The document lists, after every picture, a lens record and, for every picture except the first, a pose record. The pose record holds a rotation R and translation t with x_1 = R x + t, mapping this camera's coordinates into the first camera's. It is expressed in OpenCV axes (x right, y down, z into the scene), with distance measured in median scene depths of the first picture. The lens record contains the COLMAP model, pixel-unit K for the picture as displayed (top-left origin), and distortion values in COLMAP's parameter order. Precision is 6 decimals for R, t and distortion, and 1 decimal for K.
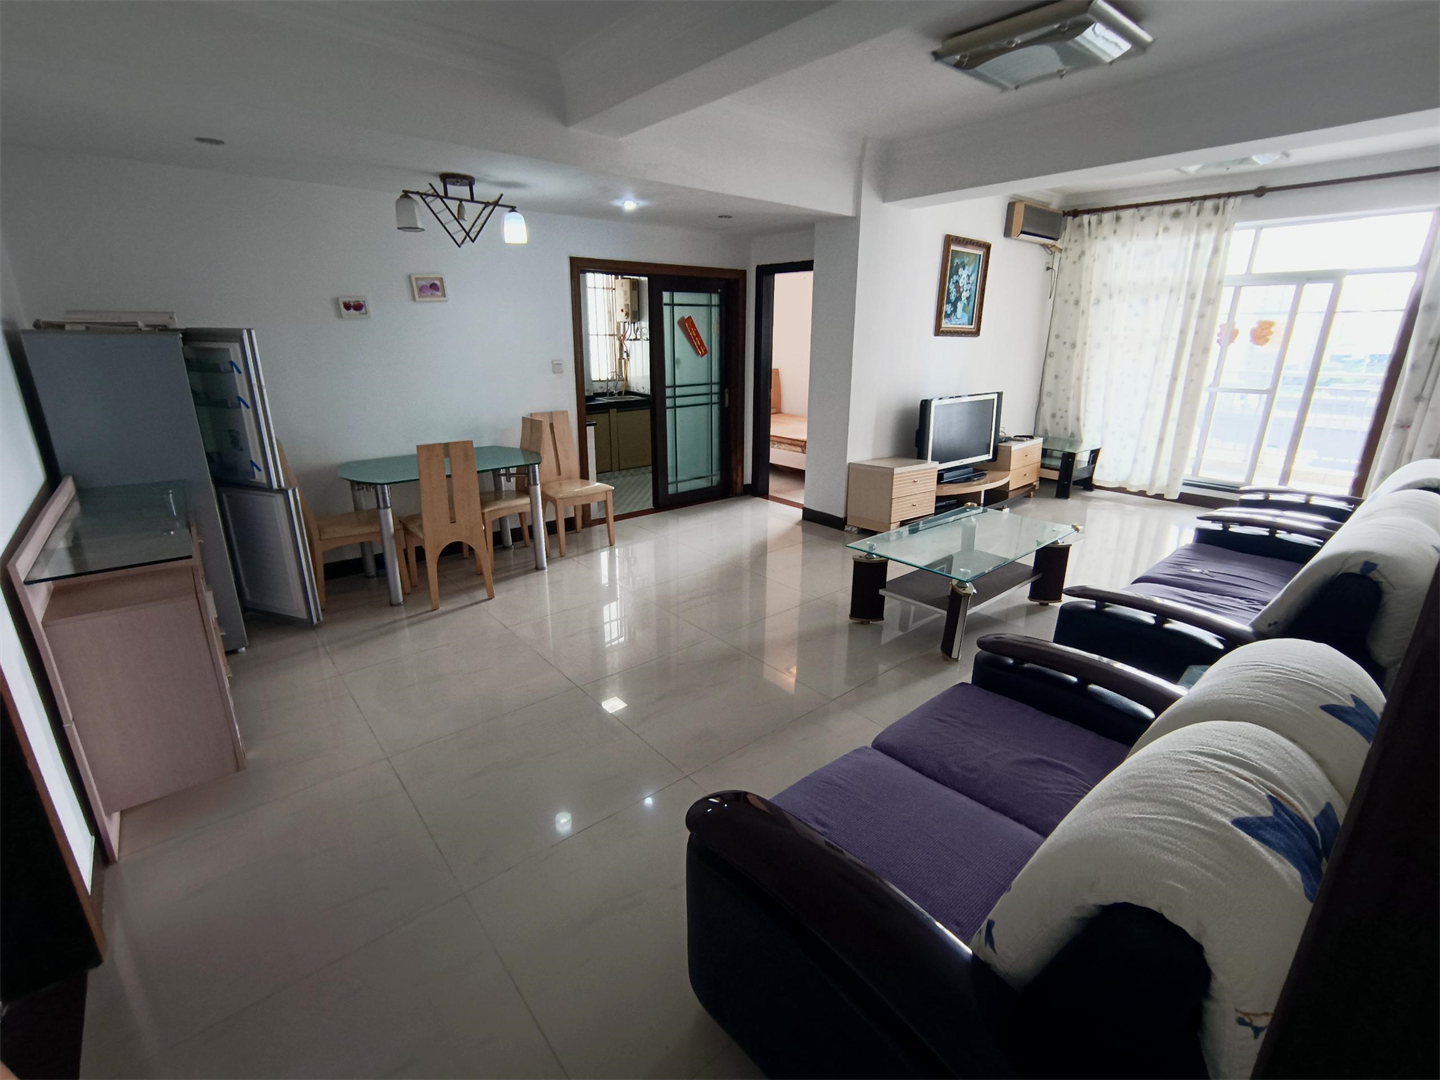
lens RADIAL K [[654.5, 0, 723.0], [0, 654.5, 537.7], [0, 0, 1]] dist [-0.017846, 0.012352]
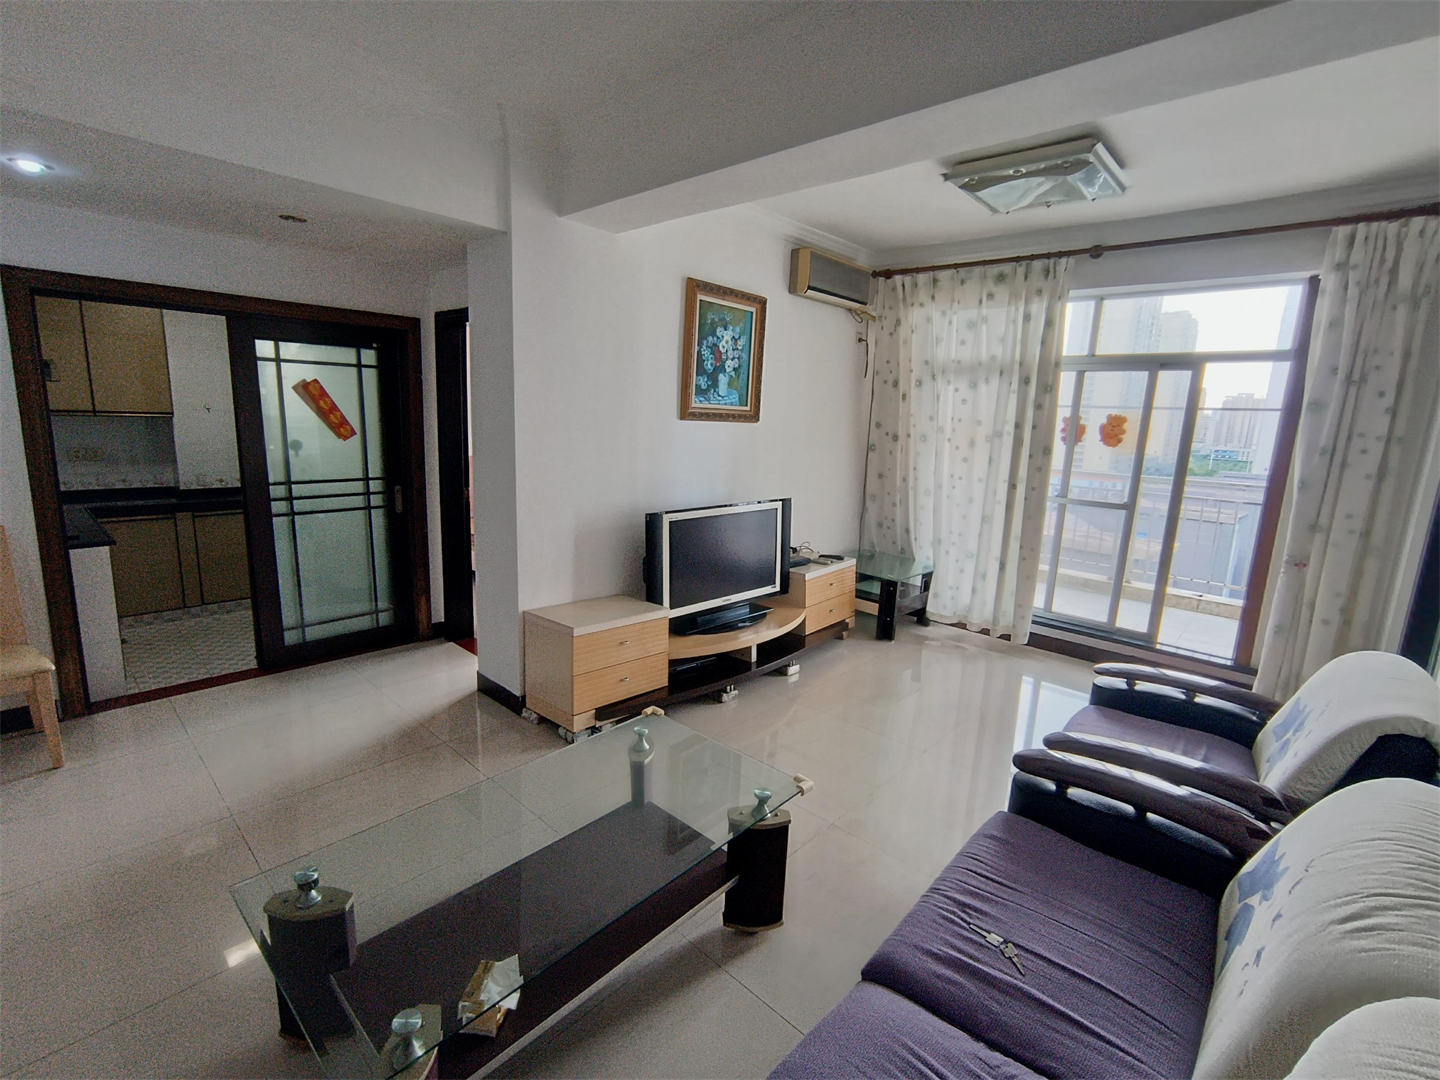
lens RADIAL K [[654.5, 0, 724.3], [0, 654.5, 535.8], [0, 0, 1]] dist [-0.017846, 0.012352]
pose [[0.991858, 0.011779, 0.126799, 0.278369], [0.003182, 0.993110, -0.117140, -0.102968], [-0.127305, 0.116590, 0.984987, 0.317922]]
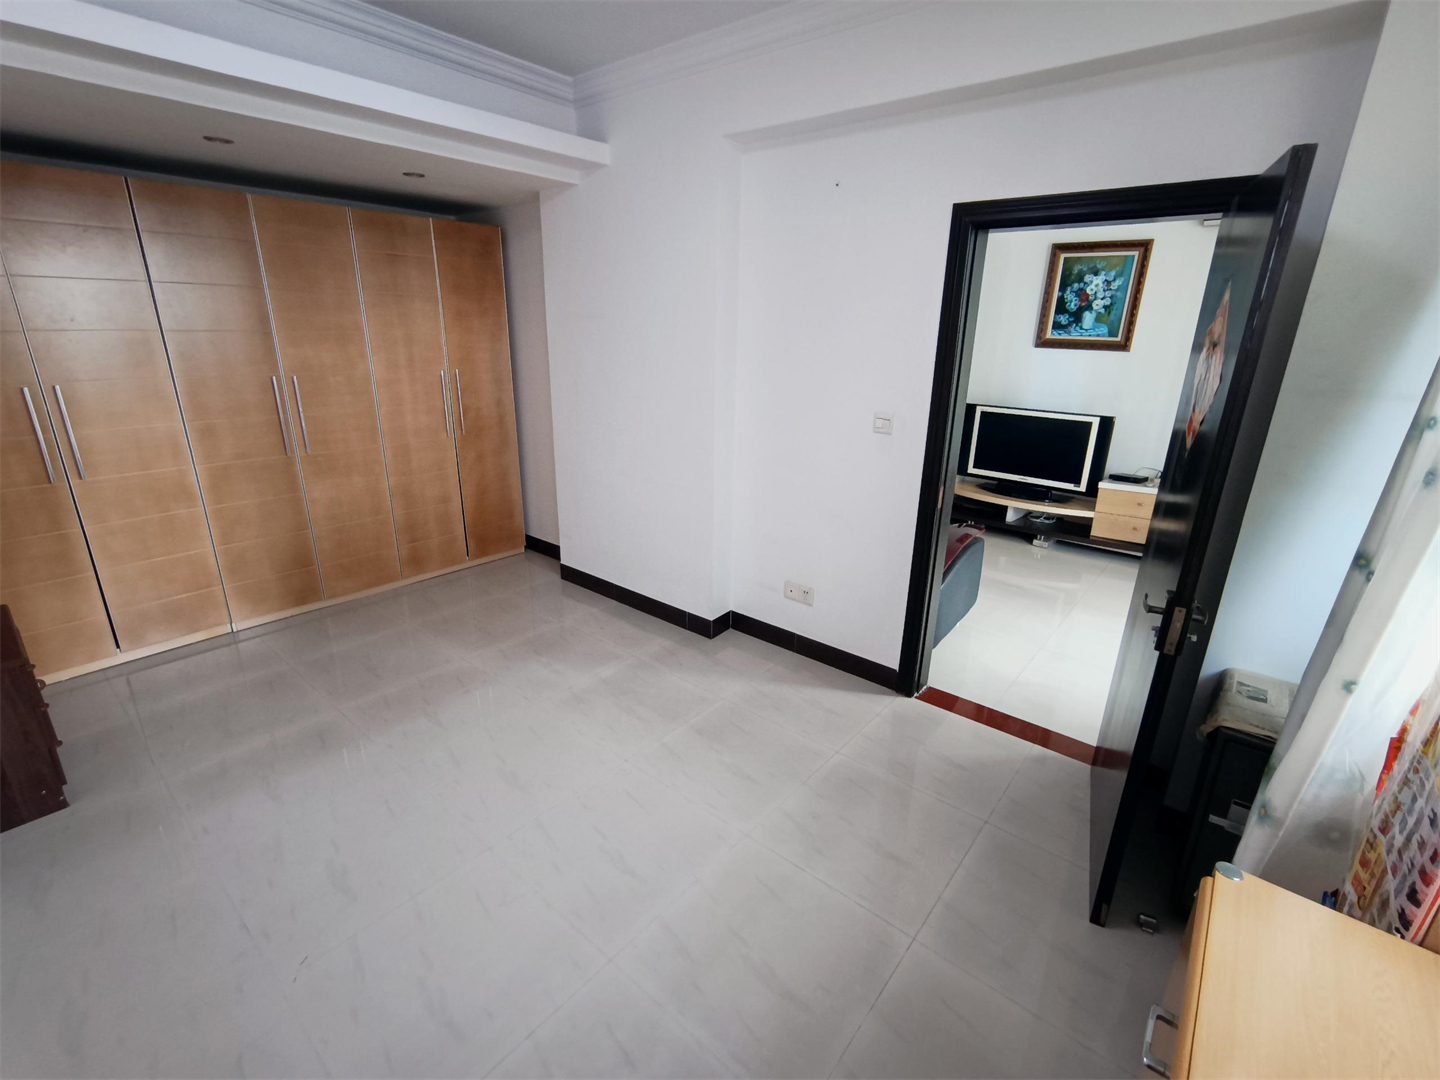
lens RADIAL K [[654.5, 0, 723.4], [0, 654.5, 538.9], [0, 0, 1]] dist [-0.017846, 0.012352]
pose [[0.164172, 0.308255, -0.937031, 1.238001], [-0.314077, 0.916818, 0.246578, -0.134979], [0.935095, 0.253818, 0.247331, 0.379828]]
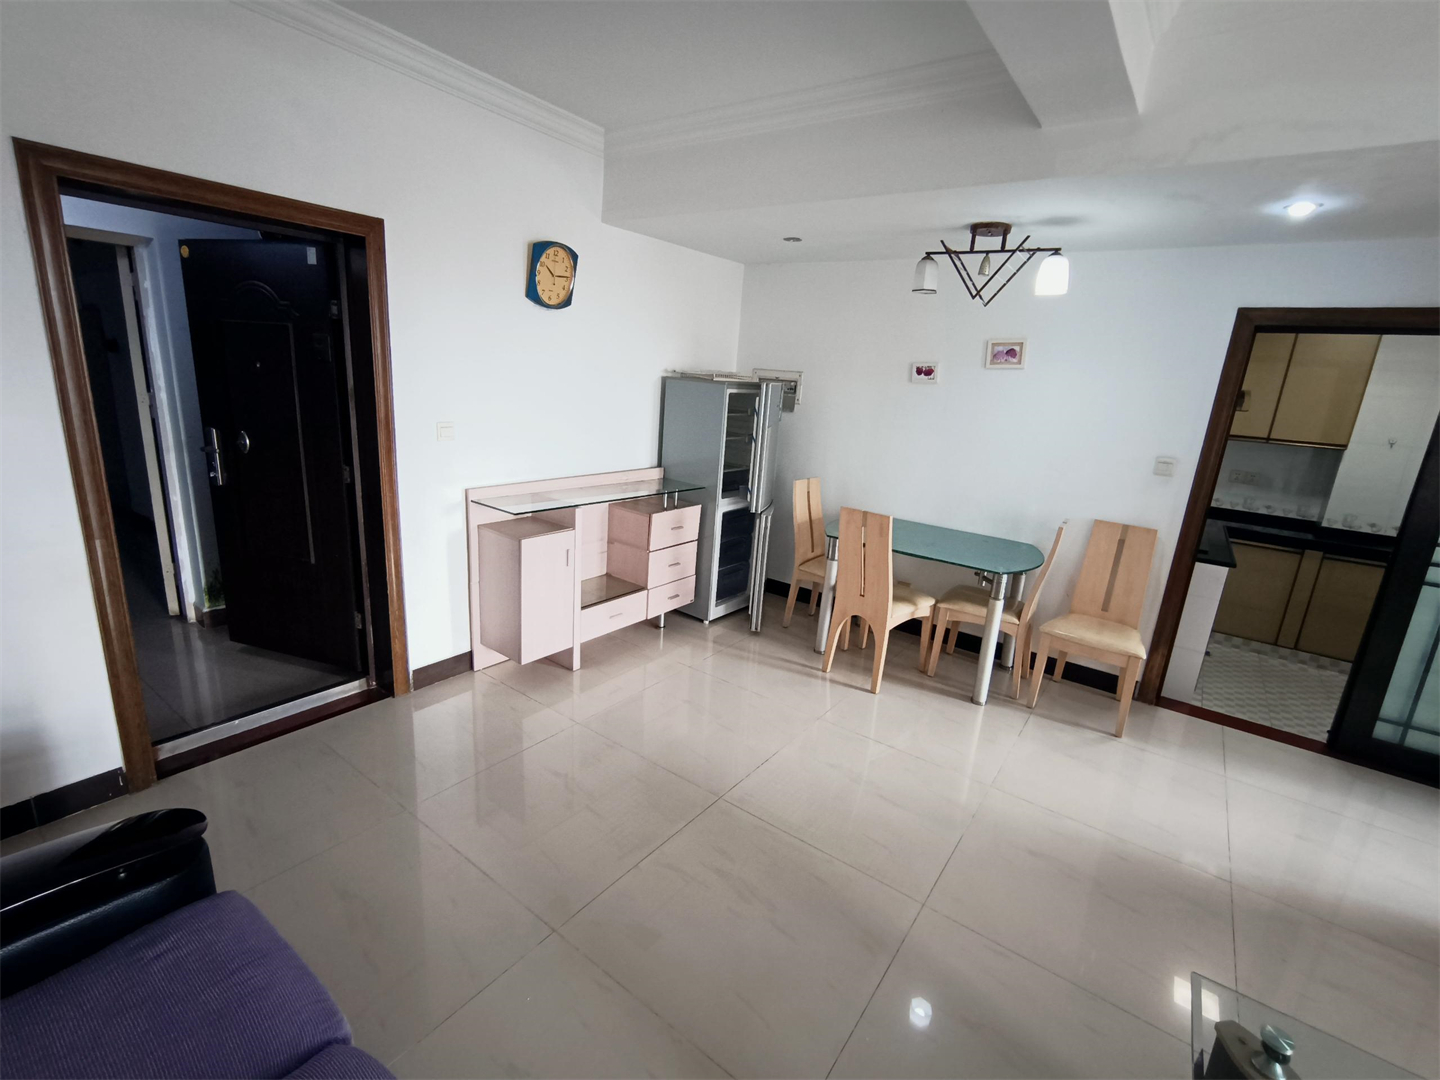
lens RADIAL K [[654.5, 0, 722.4], [0, 654.5, 537.0], [0, 0, 1]] dist [-0.017846, 0.012352]
pose [[0.230075, 0.248658, -0.940869, 0.262968], [-0.357675, 0.920745, 0.155875, -0.115546], [0.905060, 0.300662, 0.300779, 0.341541]]
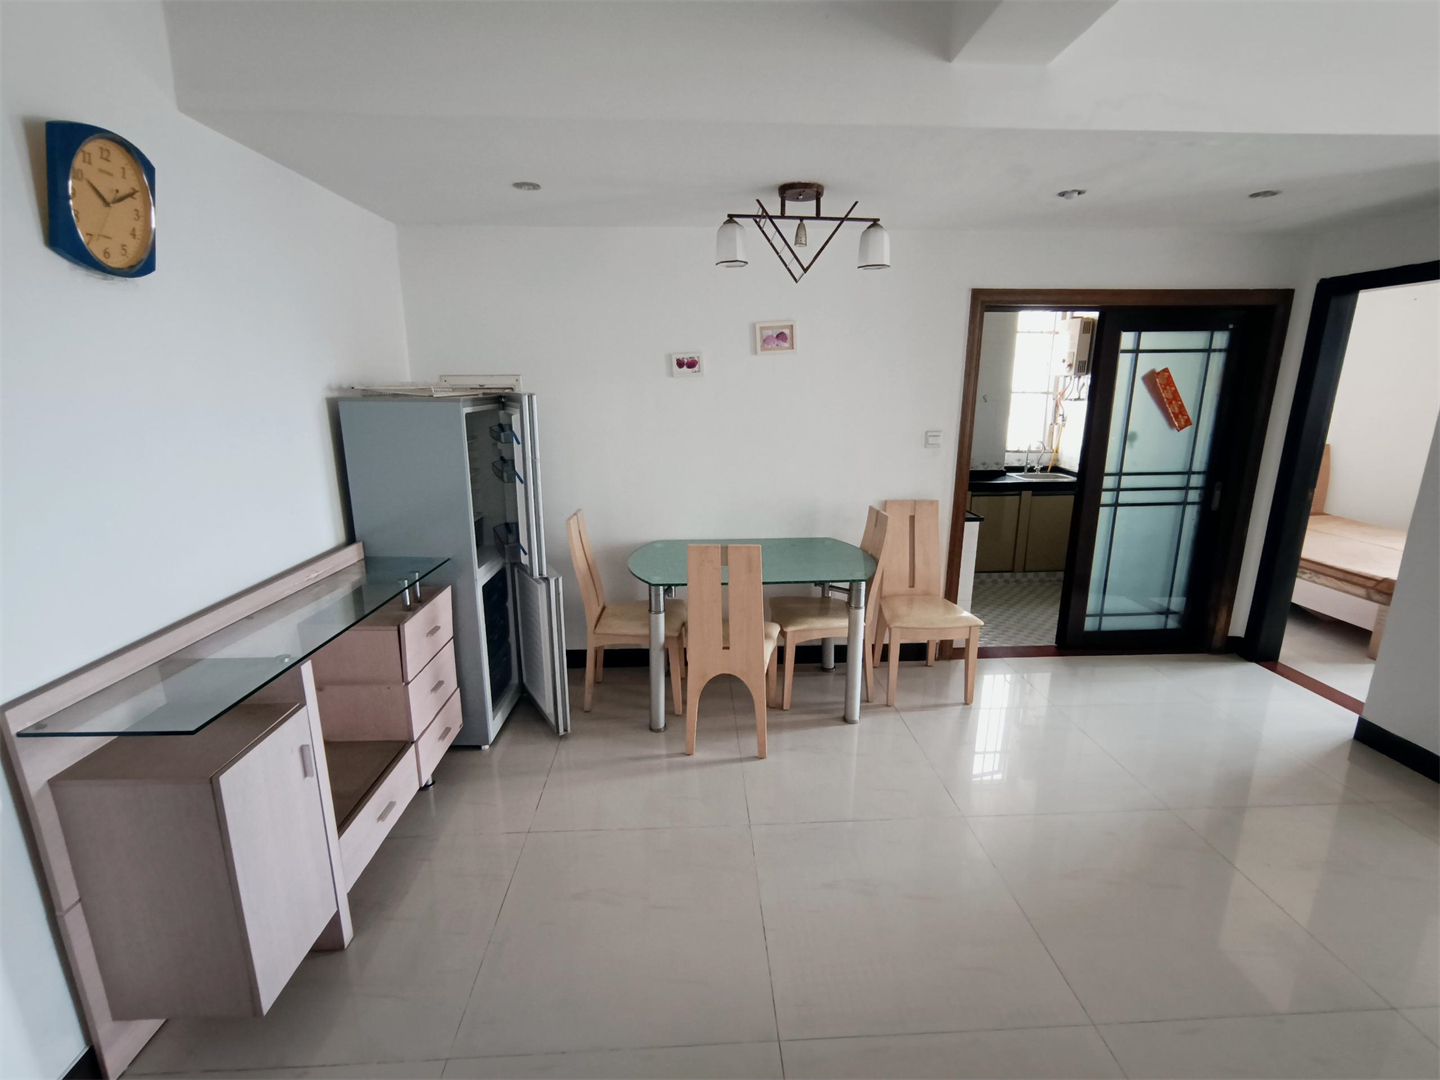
lens RADIAL K [[654.5, 0, 722.0], [0, 654.5, 538.8], [0, 0, 1]] dist [-0.017846, 0.012352]
pose [[0.794713, 0.136226, -0.591501, 0.003349], [-0.177420, 0.984065, -0.011737, -0.090217], [0.580477, 0.114271, 0.806219, 0.254935]]
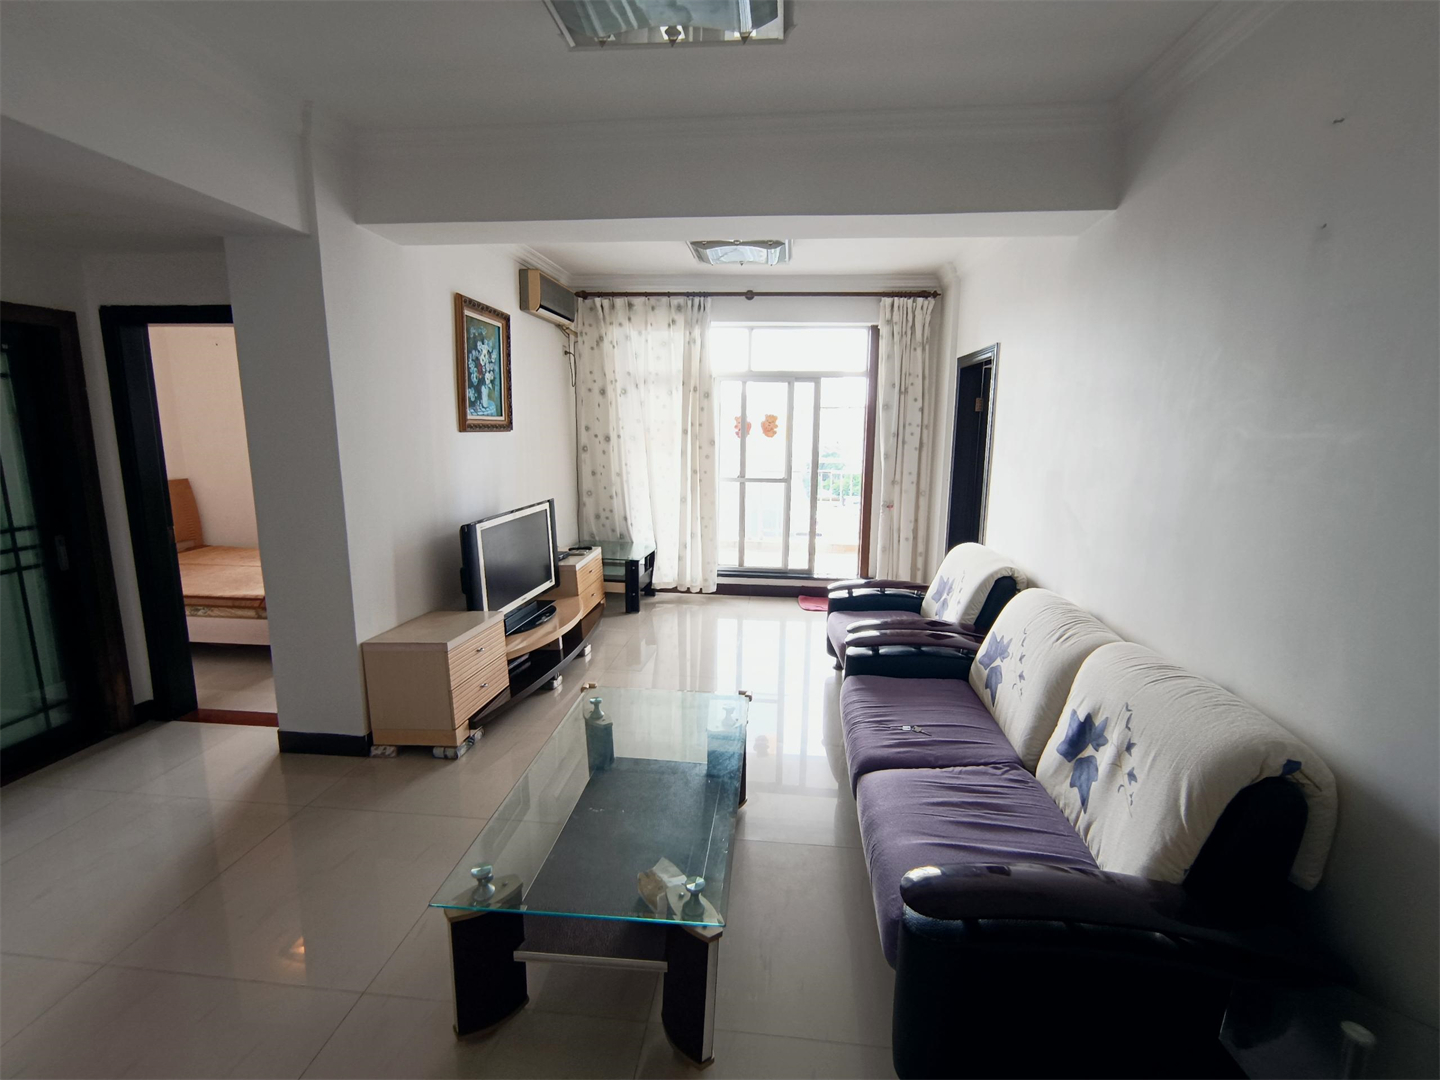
lens RADIAL K [[654.5, 0, 723.0], [0, 654.5, 534.0], [0, 0, 1]] dist [-0.017846, 0.012352]
pose [[0.723451, -0.114150, 0.680874, 0.036690], [0.201791, 0.978130, -0.050424, -0.106171], [-0.660227, 0.173874, 0.730663, 0.310799]]
